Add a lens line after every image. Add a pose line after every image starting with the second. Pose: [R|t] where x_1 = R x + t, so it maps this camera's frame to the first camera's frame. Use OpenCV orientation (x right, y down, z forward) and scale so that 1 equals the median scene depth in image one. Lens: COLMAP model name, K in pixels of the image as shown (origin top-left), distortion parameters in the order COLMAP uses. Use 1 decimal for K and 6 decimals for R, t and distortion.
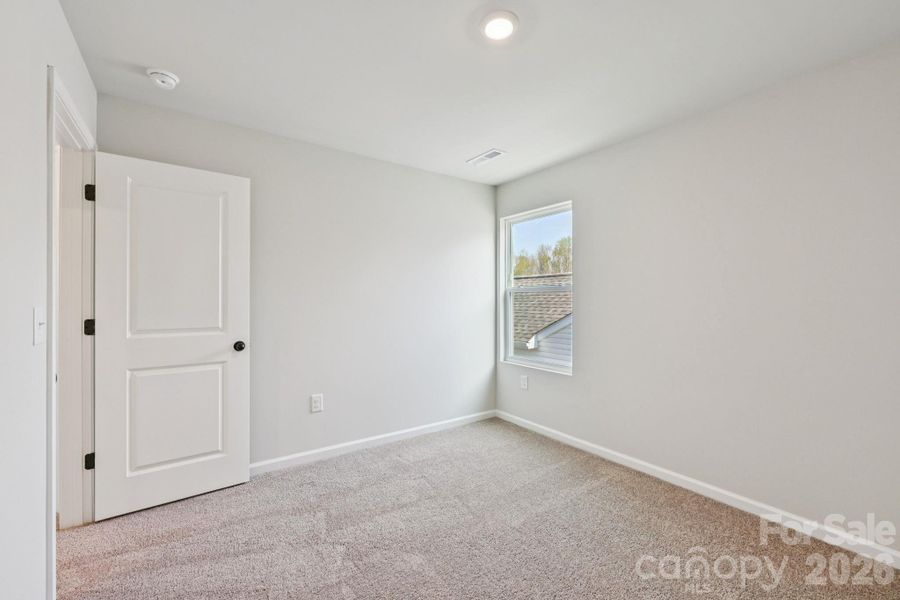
lens RADIAL K [[359.4, 0, 443.2], [0, 359.4, 298.4], [0, 0, 1]] dist [-0.000447, -0.000058]
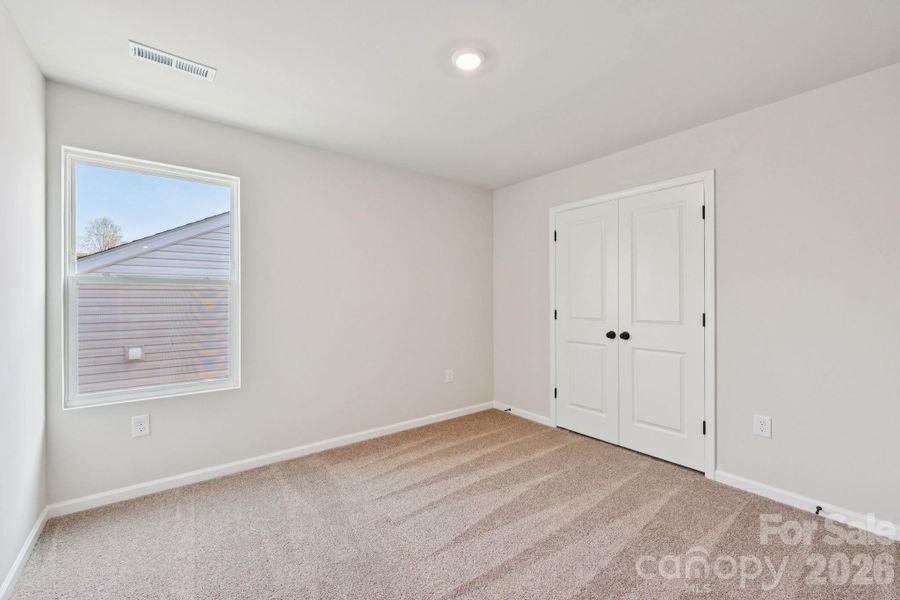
lens RADIAL K [[359.4, 0, 443.2], [0, 359.4, 298.4], [0, 0, 1]] dist [-0.000447, -0.000058]
pose [[-0.017067, -0.002802, 0.999850, -0.434975], [-0.006220, 0.999977, 0.002696, 0.001869], [-0.999835, -0.006173, -0.017084, 0.491743]]
